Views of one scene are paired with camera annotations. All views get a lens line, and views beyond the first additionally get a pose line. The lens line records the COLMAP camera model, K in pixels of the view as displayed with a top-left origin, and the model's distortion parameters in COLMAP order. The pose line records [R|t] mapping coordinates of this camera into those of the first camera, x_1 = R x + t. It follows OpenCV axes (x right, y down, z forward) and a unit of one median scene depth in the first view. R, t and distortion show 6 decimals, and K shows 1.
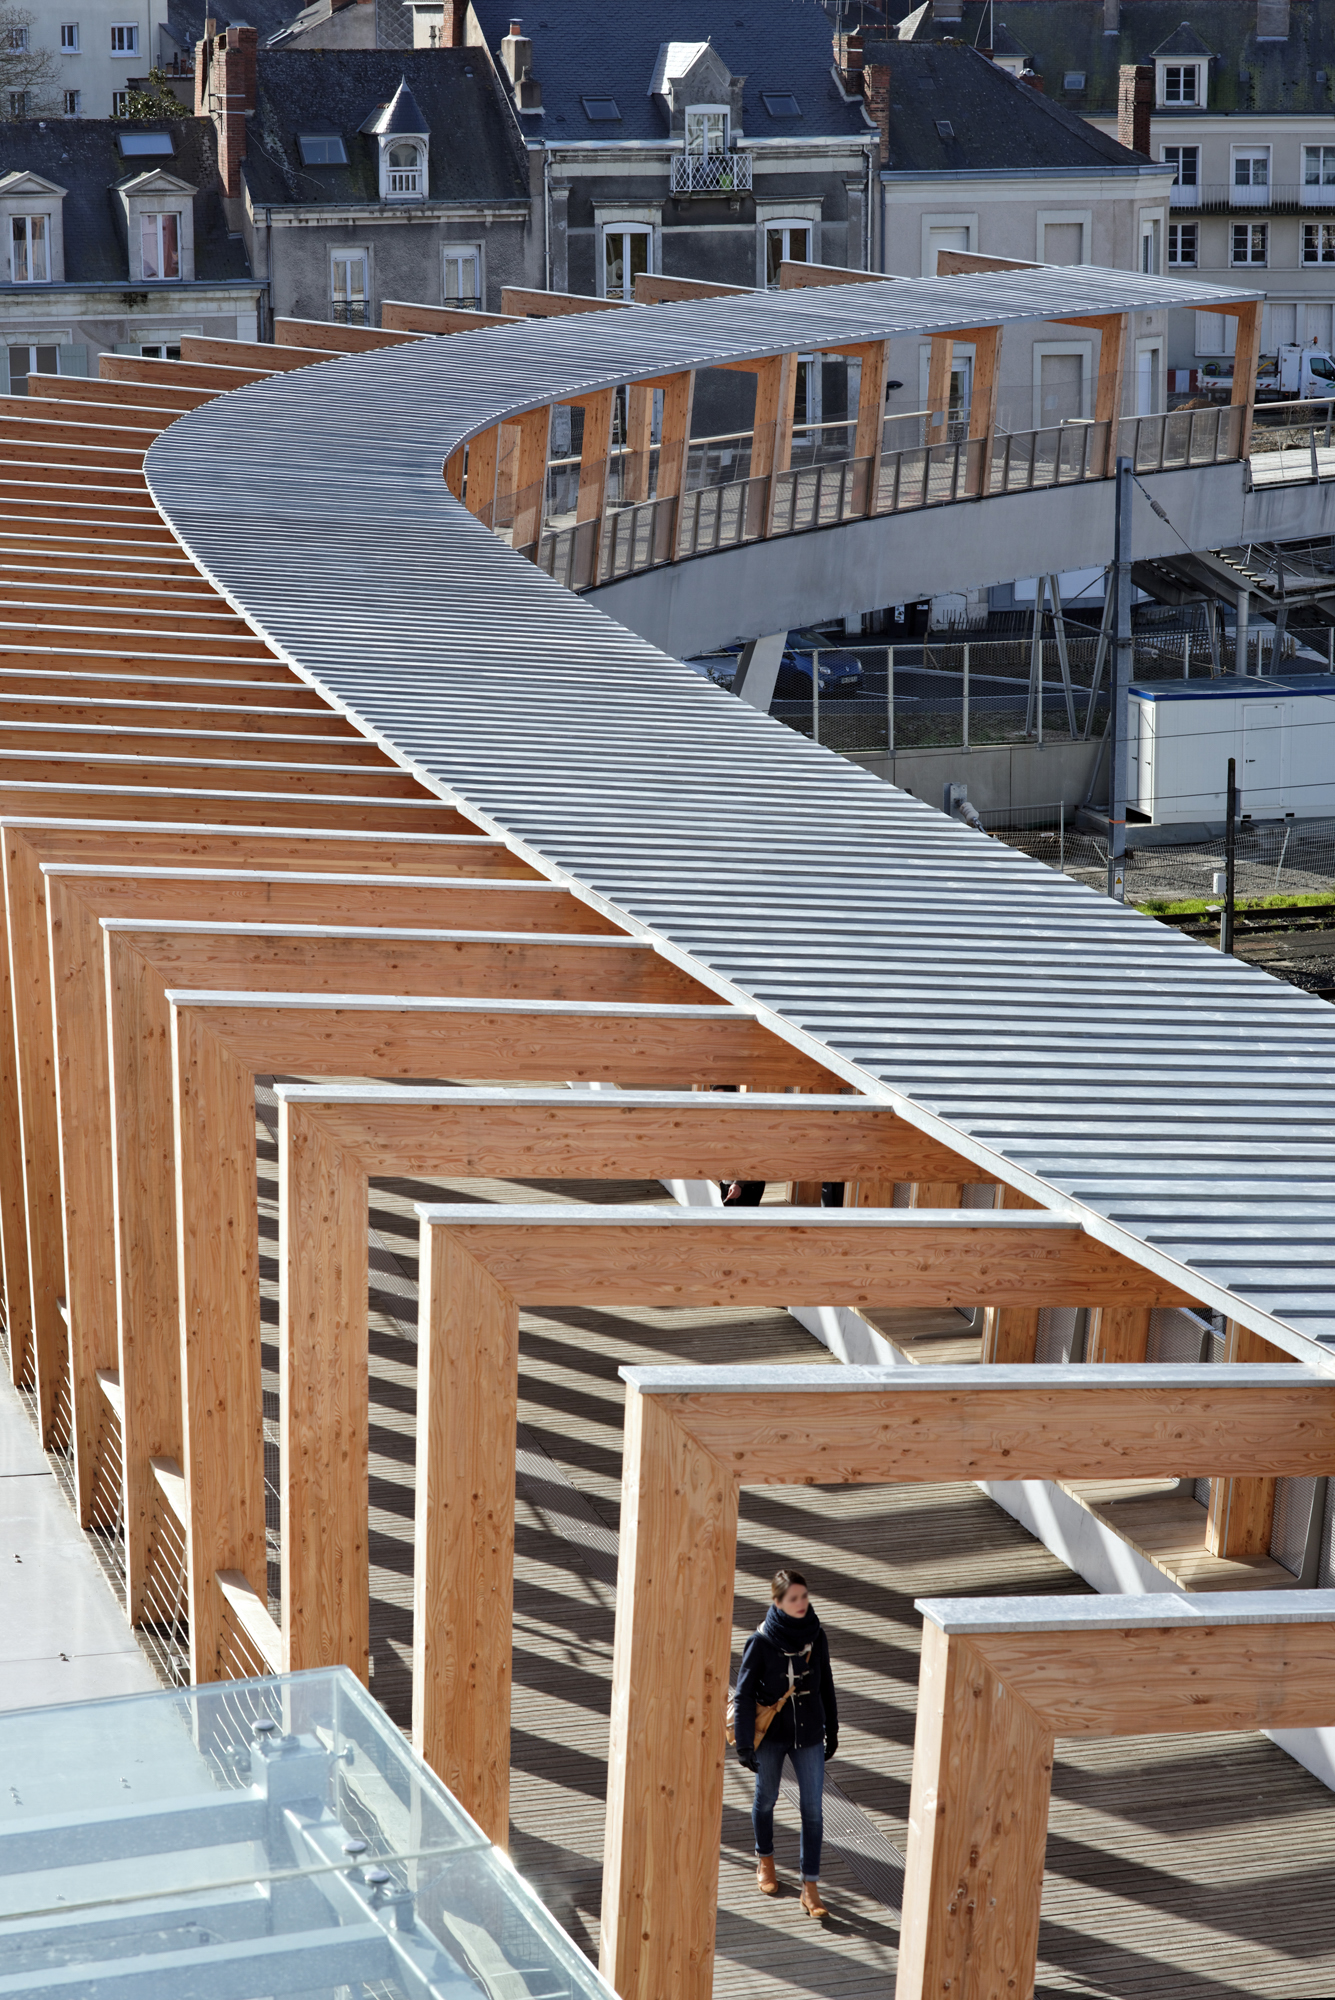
lens RADIAL K [[4480.6, 0, 667.5], [0, 4480.6, 1000.0], [0, 0, 1]] dist [-0.019833, 0.038866]
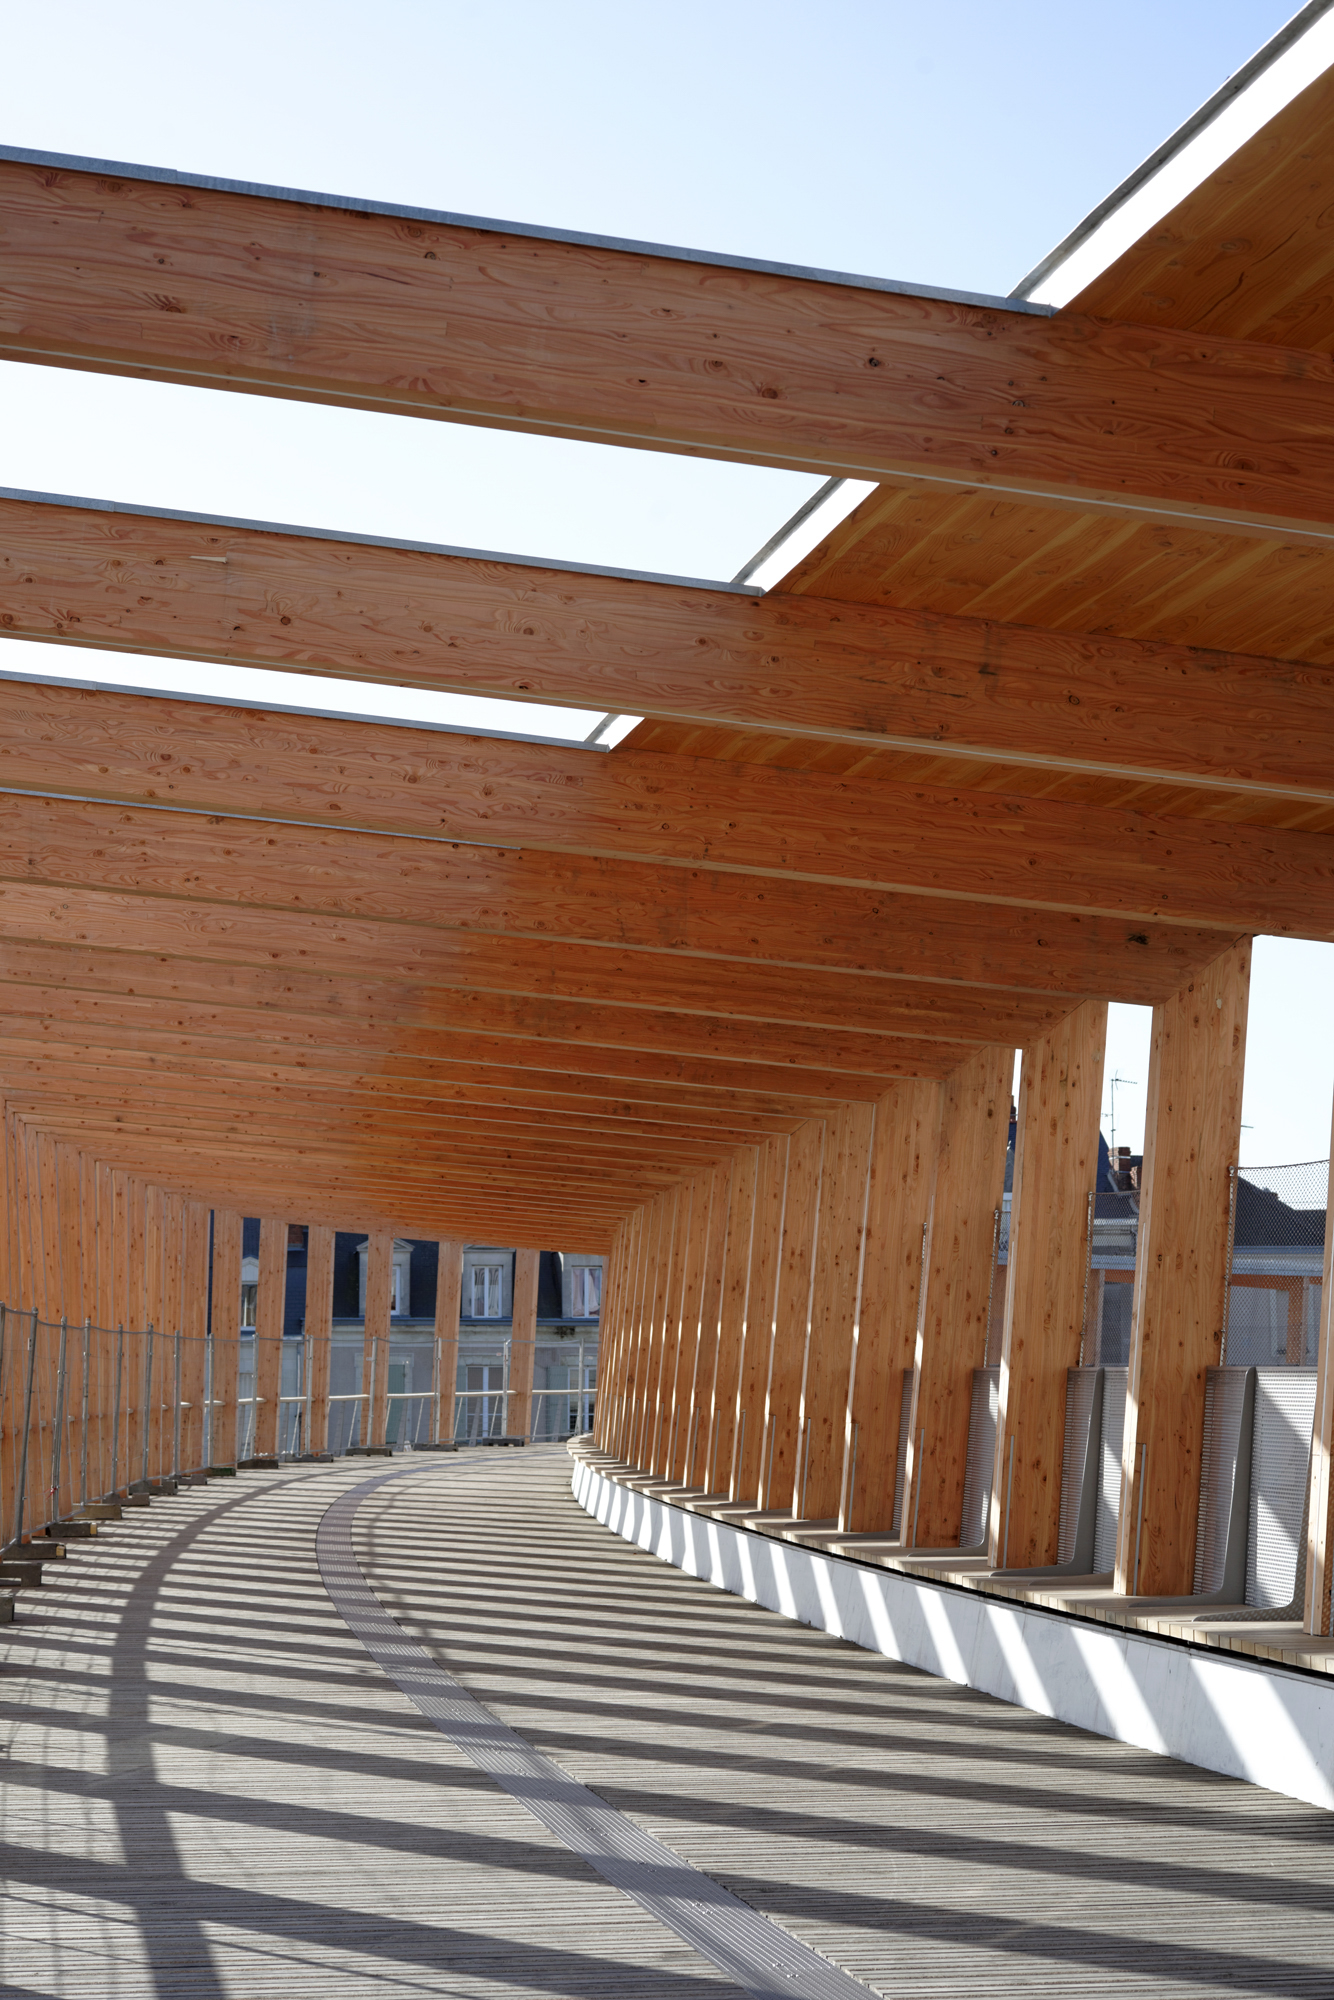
lens RADIAL K [[3278.7, 0, 760.3], [0, 3278.7, 862.7], [0, 0, 1]] dist [-0.026264, 0.017523]
pose [[0.995470, -0.009388, -0.094613, 0.164260], [-0.024258, 0.937100, -0.348216, 0.261738], [0.091931, 0.348934, 0.932627, 0.394635]]
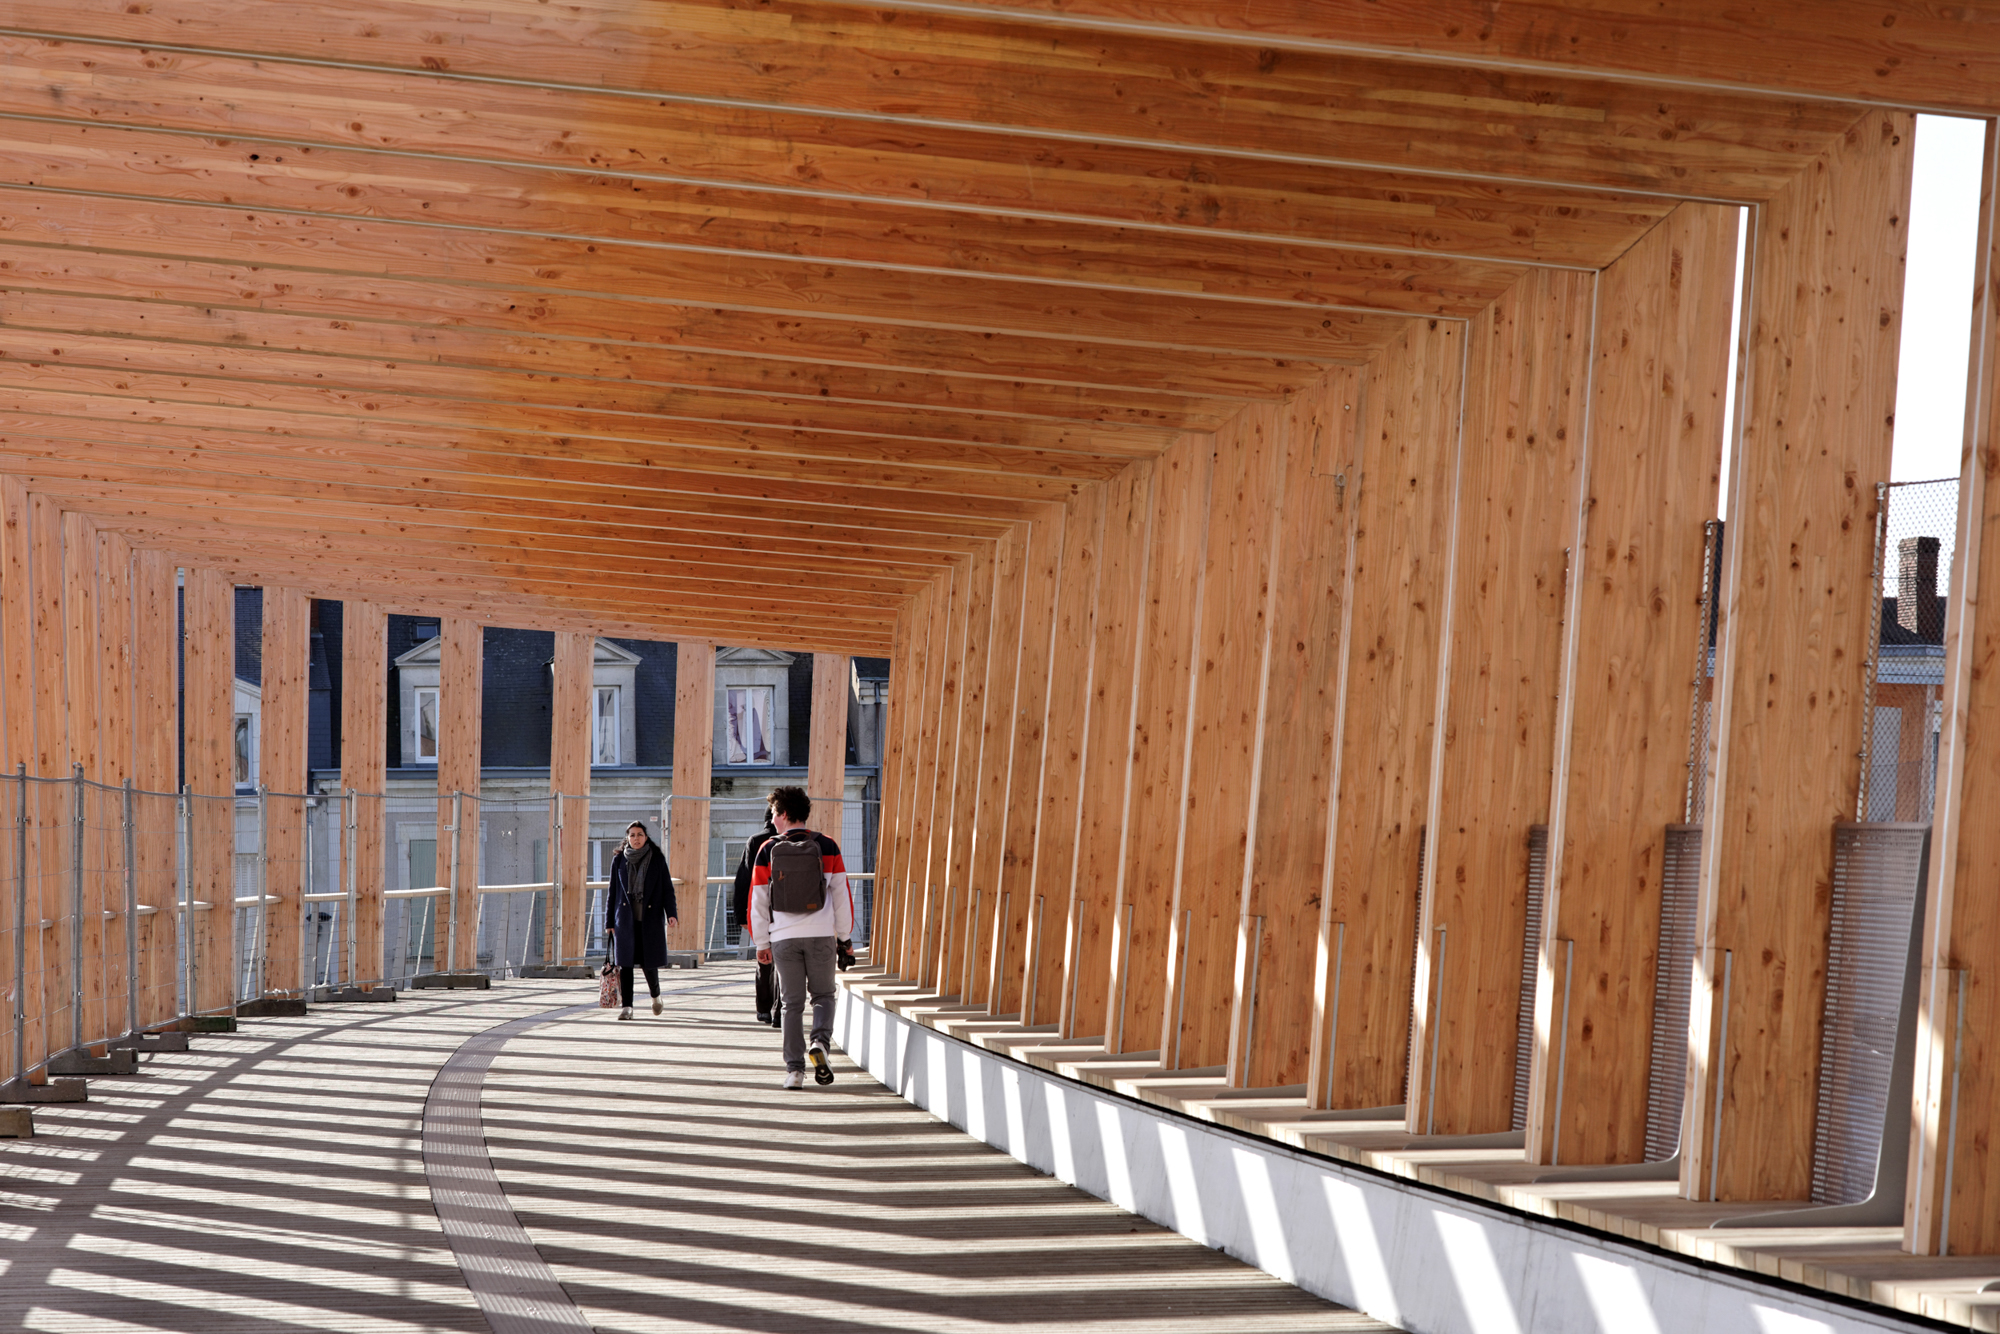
lens RADIAL K [[4670.5, 0, 854.6], [0, 4670.5, 746.4], [0, 0, 1]] dist [-0.031165, -0.045496]
pose [[0.993540, -0.006259, -0.113309, 0.038271], [-0.019008, 0.975194, -0.220534, 0.172414], [0.111878, 0.221263, 0.968775, 0.833512]]
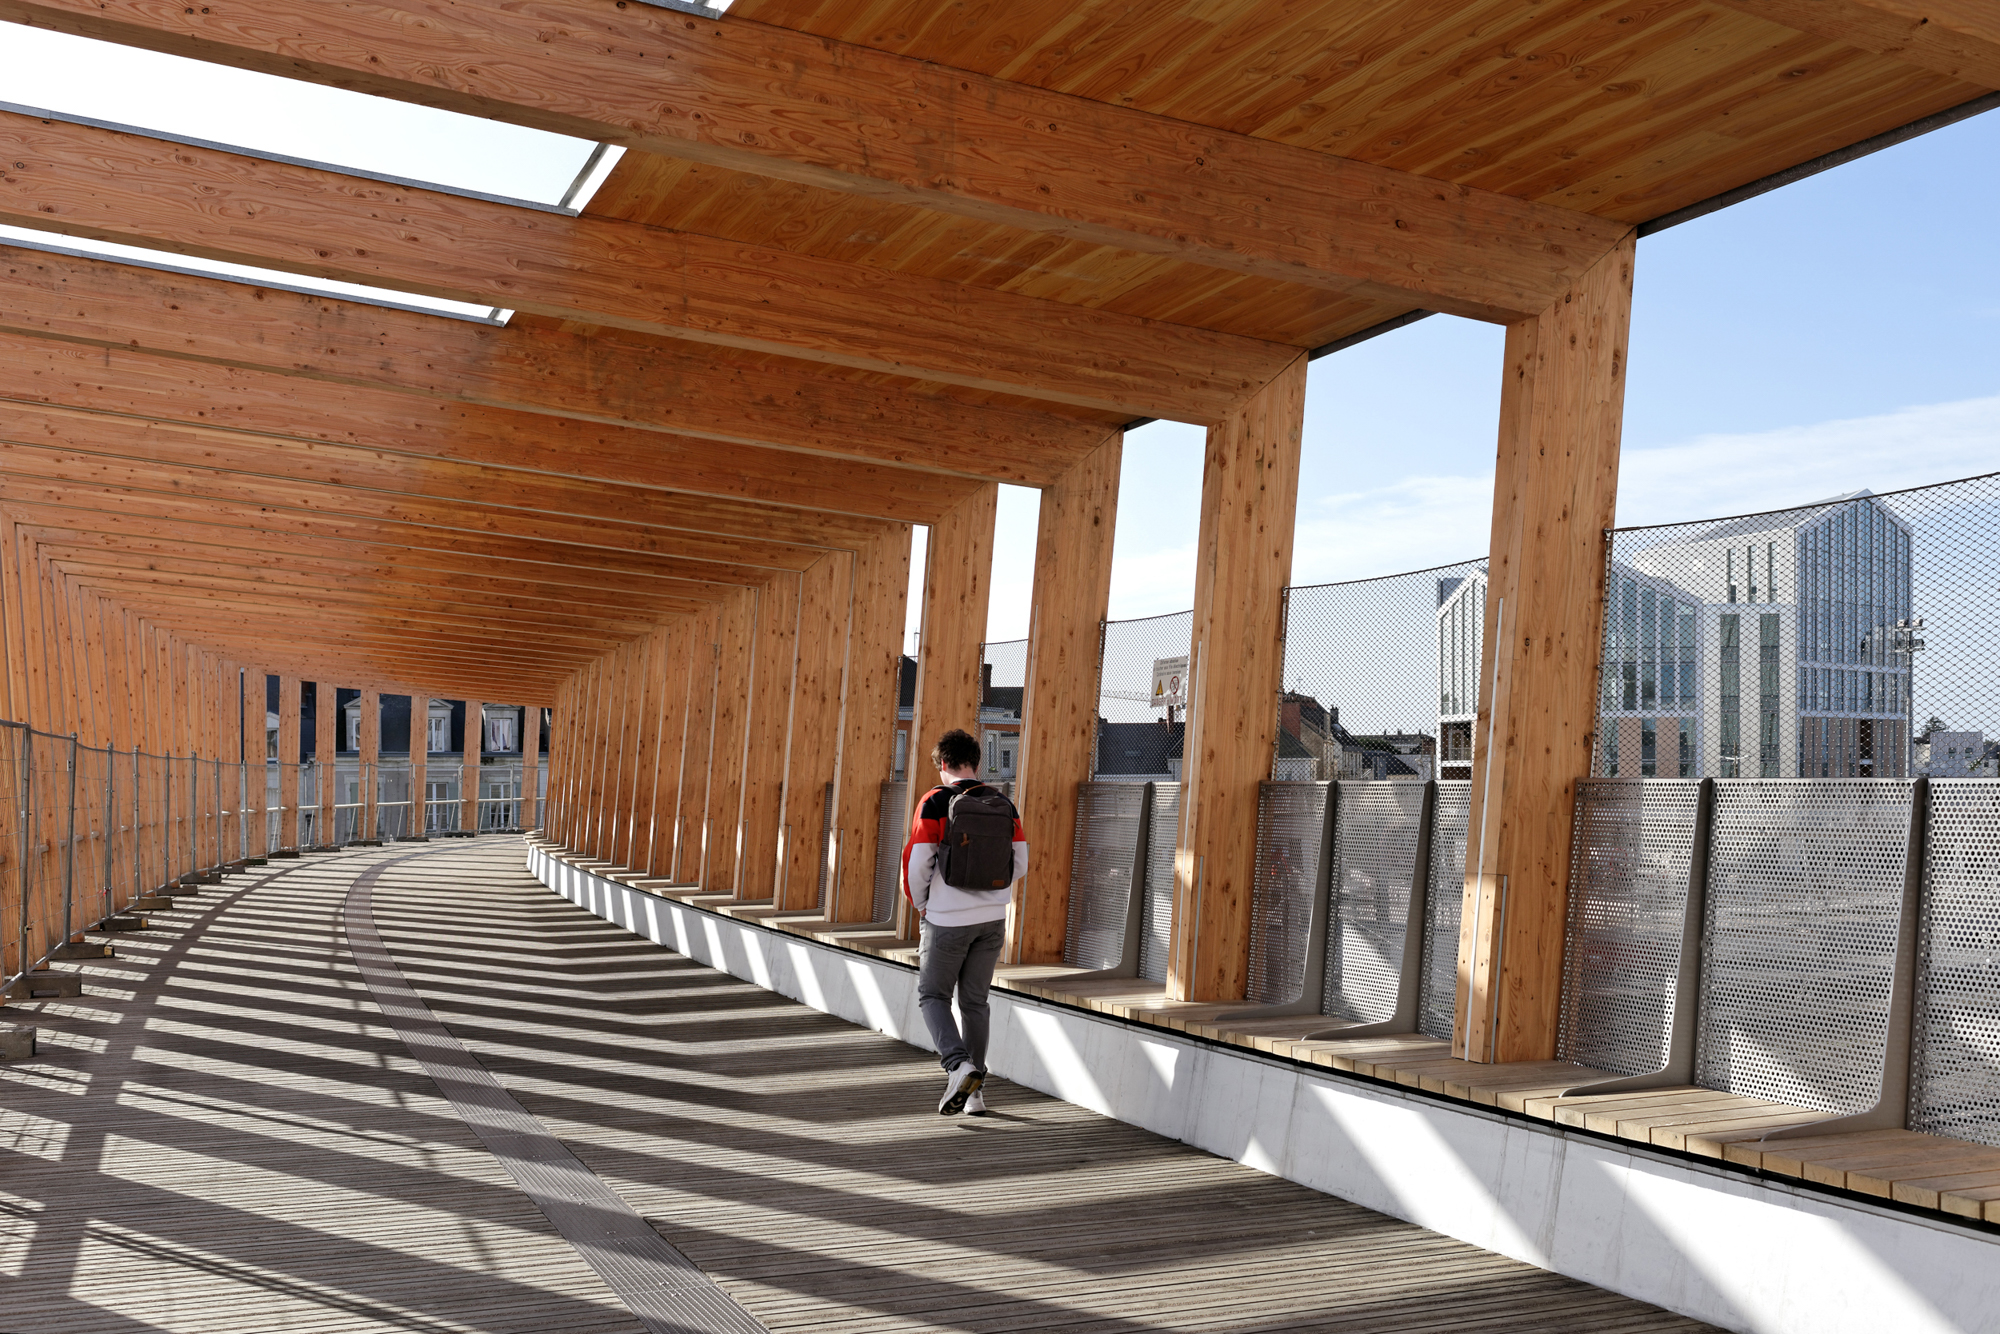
lens RADIAL K [[1930.7, 0, 995.3], [0, 1930.7, 790.9], [0, 0, 1]] dist [0.003206, 0.009022]
pose [[0.993748, -0.000966, 0.111642, 0.059311], [0.023081, 0.980139, -0.196965, 0.182993], [-0.109235, 0.198310, 0.974033, 0.775807]]
